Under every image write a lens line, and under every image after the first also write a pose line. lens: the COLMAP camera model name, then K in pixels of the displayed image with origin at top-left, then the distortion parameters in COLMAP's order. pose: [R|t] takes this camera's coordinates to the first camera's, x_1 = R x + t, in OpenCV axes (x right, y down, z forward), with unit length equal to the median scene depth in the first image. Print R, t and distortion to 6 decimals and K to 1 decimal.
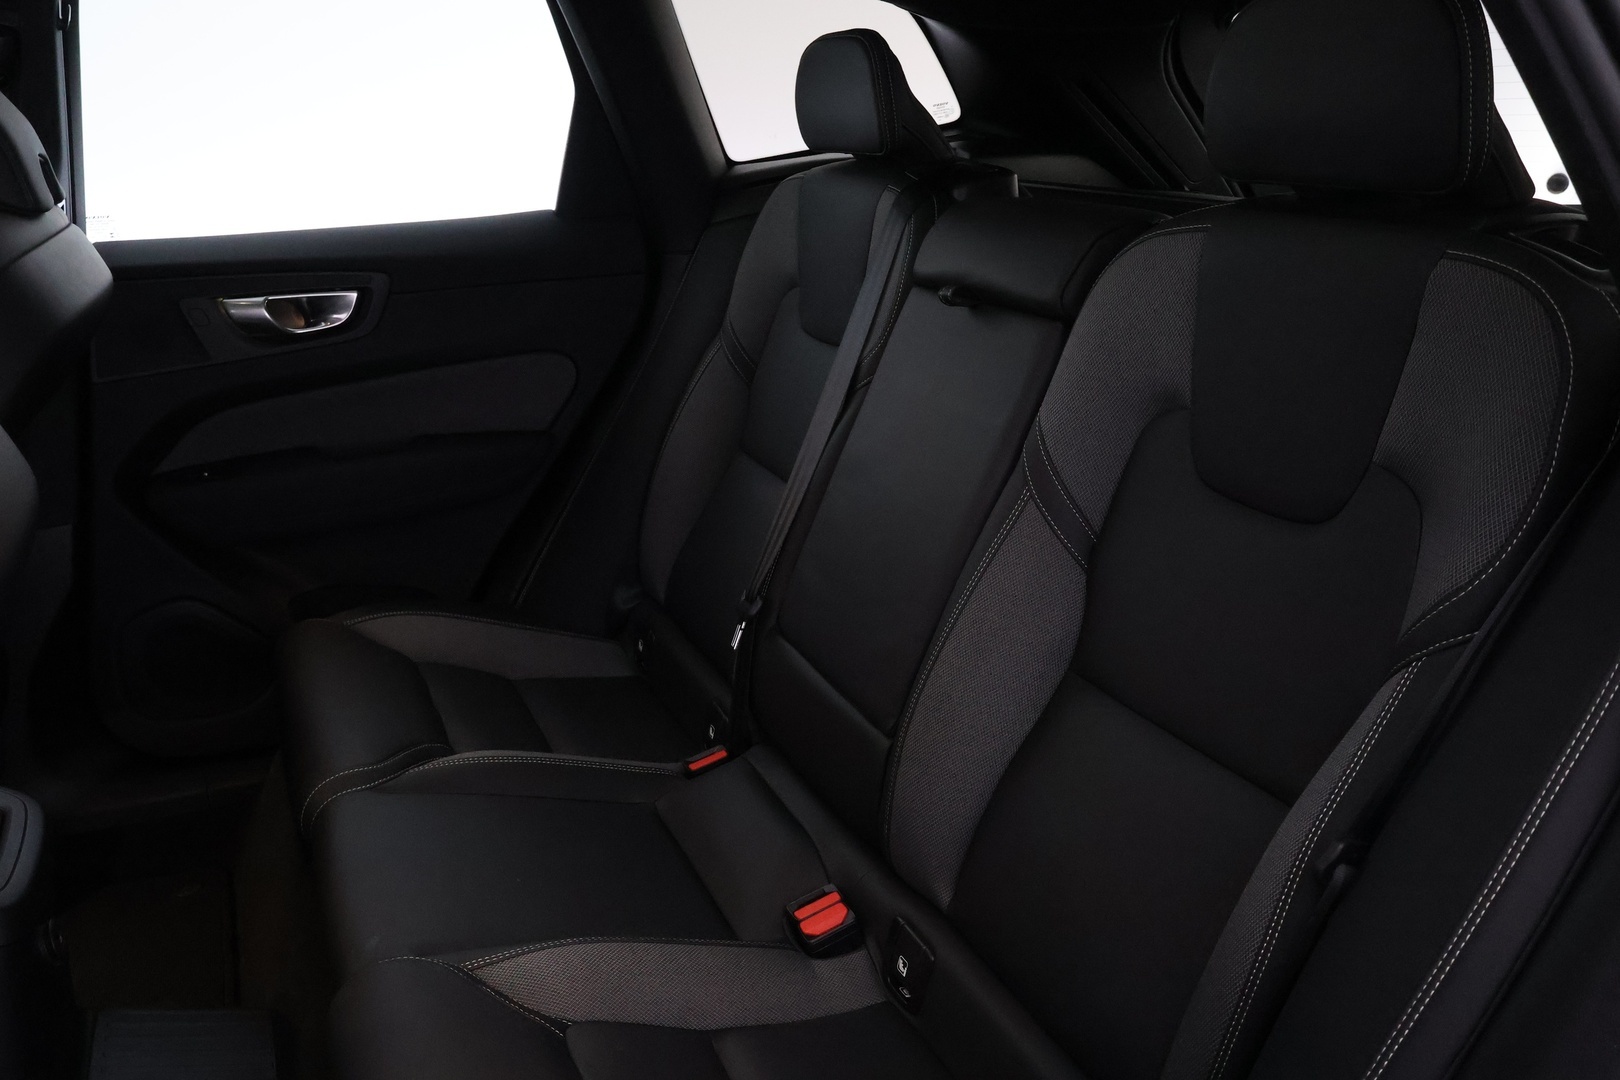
lens RADIAL K [[1282.8, 0, 739.1], [0, 1282.8, 540.7], [0, 0, 1]] dist [-0.074639, 0.175820]
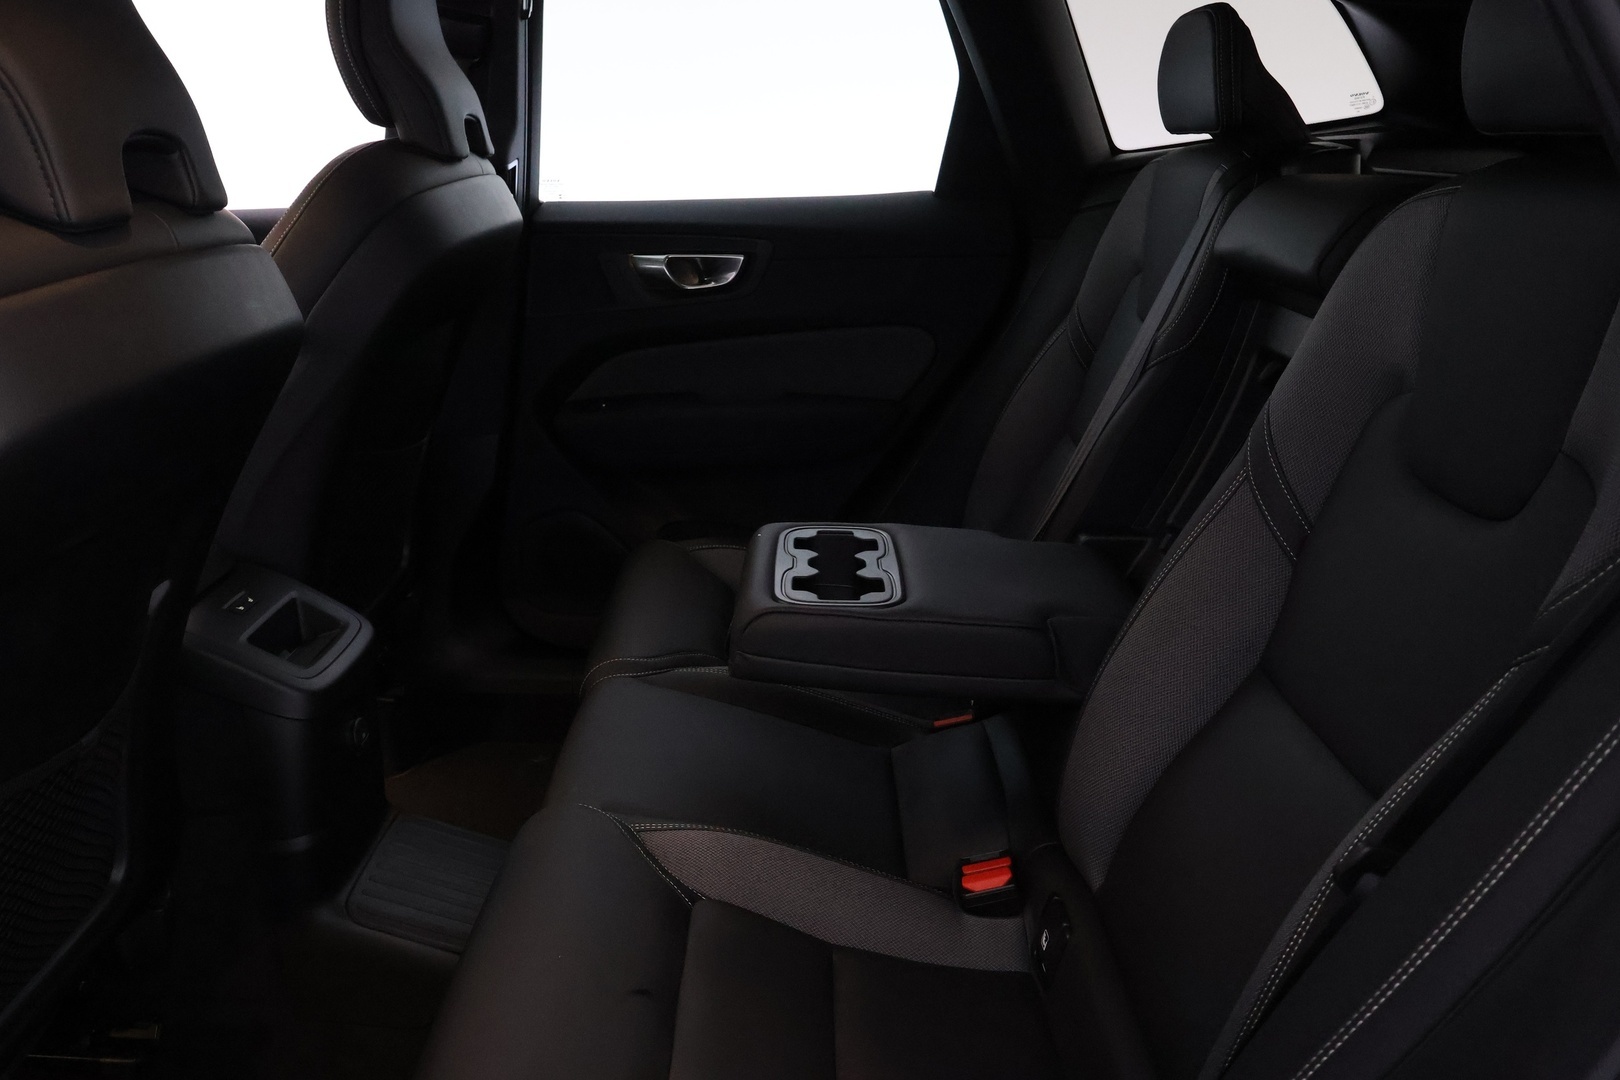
lens RADIAL K [[1260.4, 0, 800.2], [0, 1260.4, 570.0], [0, 0, 1]] dist [-0.011501, -0.002296]
pose [[0.911860, 0.146753, -0.383373, 0.233222], [-0.149017, 0.988544, 0.023967, 0.046935], [0.382498, 0.035275, 0.923283, 0.019701]]
